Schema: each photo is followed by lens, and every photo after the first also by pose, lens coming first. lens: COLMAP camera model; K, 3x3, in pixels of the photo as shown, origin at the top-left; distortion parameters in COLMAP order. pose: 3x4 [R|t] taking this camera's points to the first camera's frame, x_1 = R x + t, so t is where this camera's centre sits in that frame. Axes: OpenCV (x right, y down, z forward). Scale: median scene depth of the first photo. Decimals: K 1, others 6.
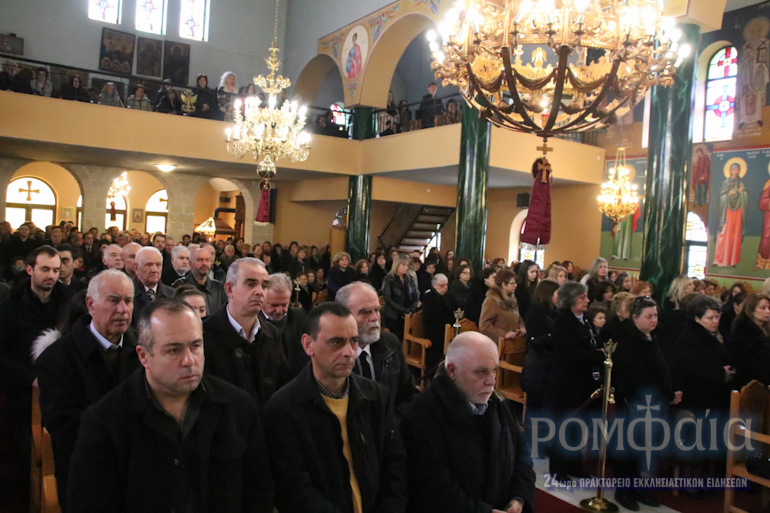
lens RADIAL K [[675.9, 0, 375.5], [0, 675.9, 256.9], [0, 0, 1]] dist [-0.082421, 0.228307]
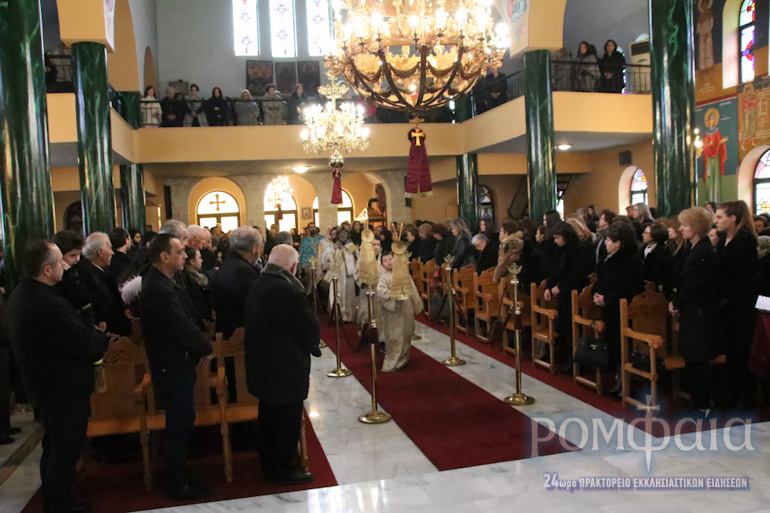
lens RADIAL K [[675.9, 0, 375.5], [0, 675.9, 256.9], [0, 0, 1]] dist [-0.082421, 0.228307]
pose [[0.946792, -0.084543, -0.310544, 0.183979], [0.090139, 0.995922, 0.003686, 0.030773], [0.308967, -0.031482, 0.950552, -0.100367]]
